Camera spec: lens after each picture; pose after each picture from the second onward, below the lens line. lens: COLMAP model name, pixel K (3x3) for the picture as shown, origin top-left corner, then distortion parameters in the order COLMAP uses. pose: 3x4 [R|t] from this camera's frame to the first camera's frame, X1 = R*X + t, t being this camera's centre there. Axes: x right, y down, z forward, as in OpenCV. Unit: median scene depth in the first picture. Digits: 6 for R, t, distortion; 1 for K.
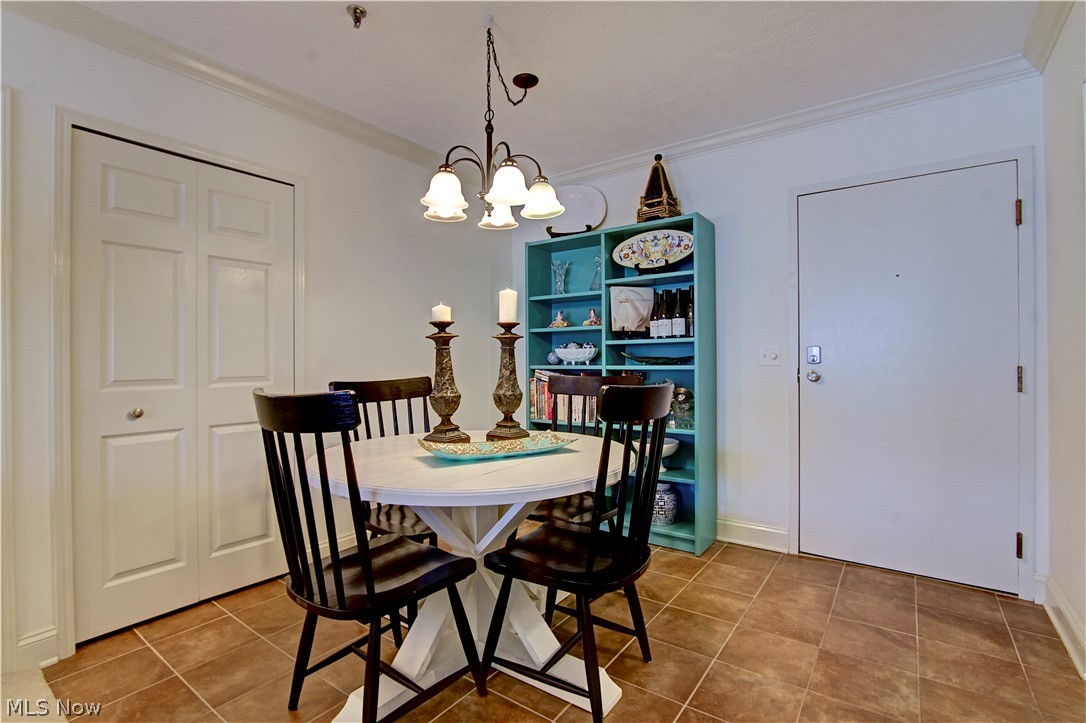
lens RADIAL K [[507.4, 0, 525.5], [0, 507.4, 353.0], [0, 0, 1]] dist [-0.020738, 0.003494]
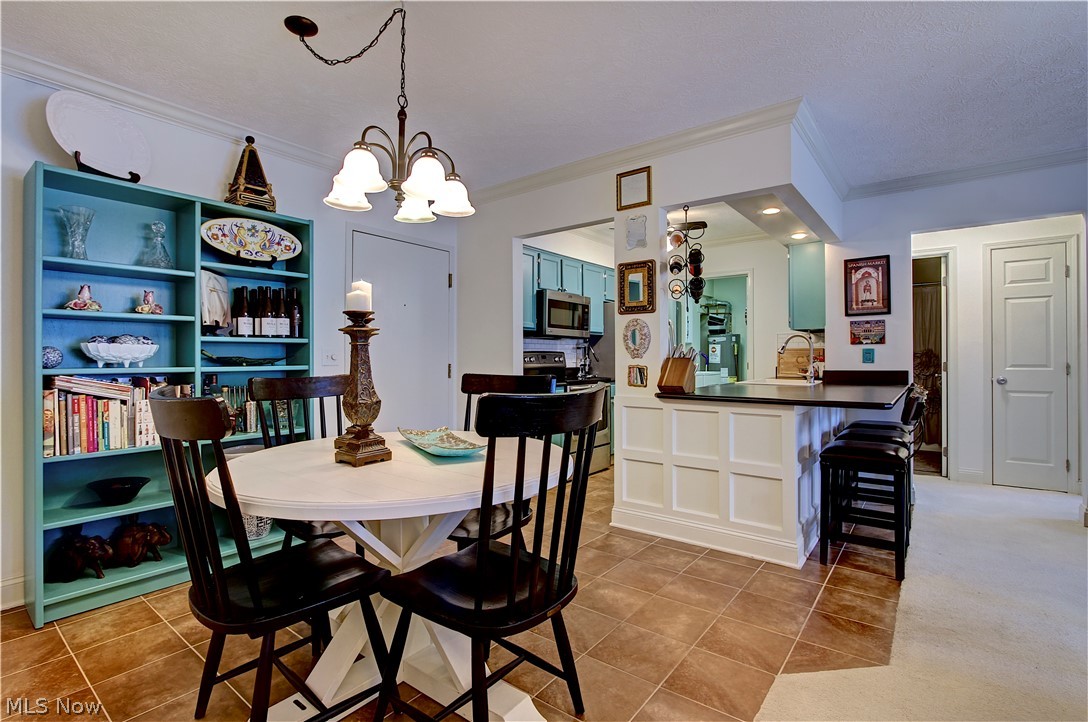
lens RADIAL K [[508.4, 0, 542.2], [0, 508.4, 361.0], [0, 0, 1]] dist [-0.020738, 0.003494]
pose [[0.009002, 0.002268, 0.999957, -0.694225], [-0.011279, 0.999934, -0.002166, 0.011431], [-0.999896, -0.011259, 0.009027, 0.492241]]
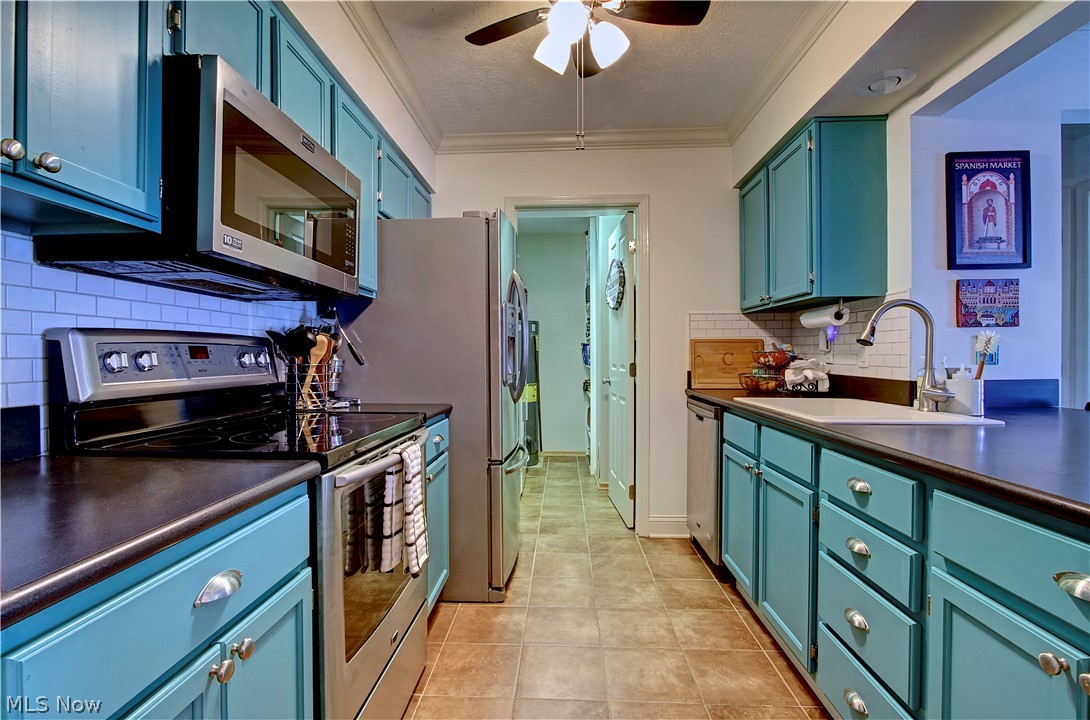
lens RADIAL K [[509.3, 0, 541.4], [0, 509.3, 357.2], [0, 0, 1]] dist [-0.020738, 0.003494]
pose [[-0.558312, 0.006948, 0.829602, 0.478840], [-0.003617, 0.999935, -0.010808, 0.003054], [-0.829623, -0.009035, -0.558251, 0.500497]]
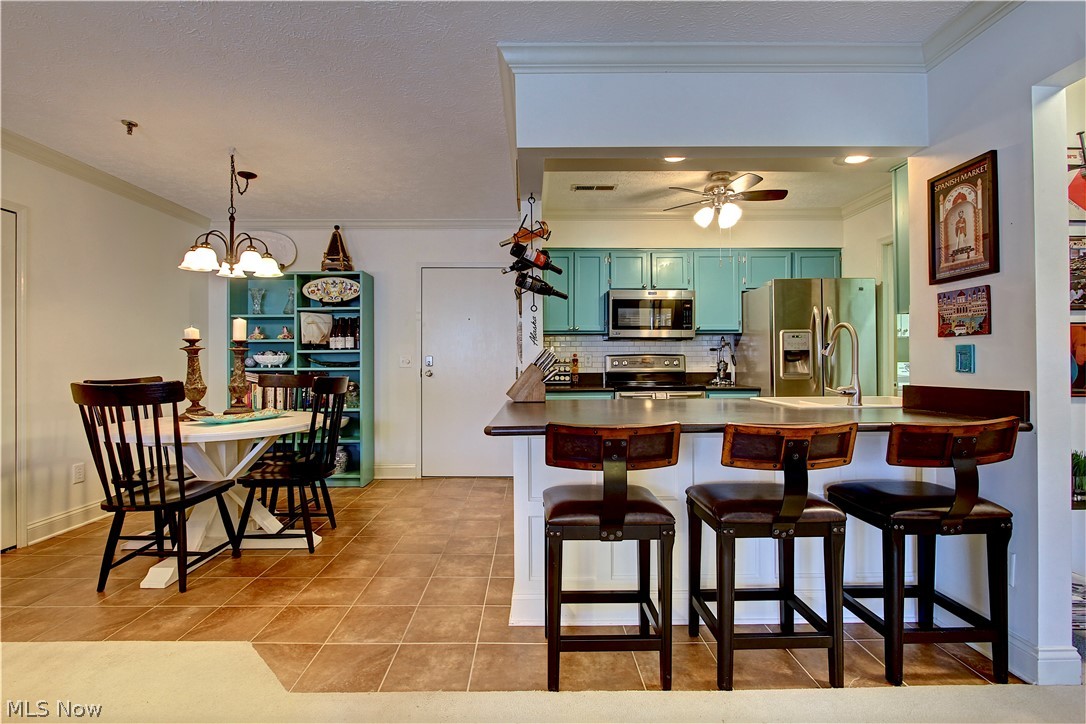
lens RADIAL K [[507.4, 0, 541.4], [0, 507.4, 364.7], [0, 0, 1]] dist [-0.020738, 0.003494]
pose [[0.786718, 0.000182, 0.617313, -0.192809], [-0.010551, 0.999858, 0.013151, -0.010619], [-0.617223, -0.016860, 0.786608, -0.582566]]
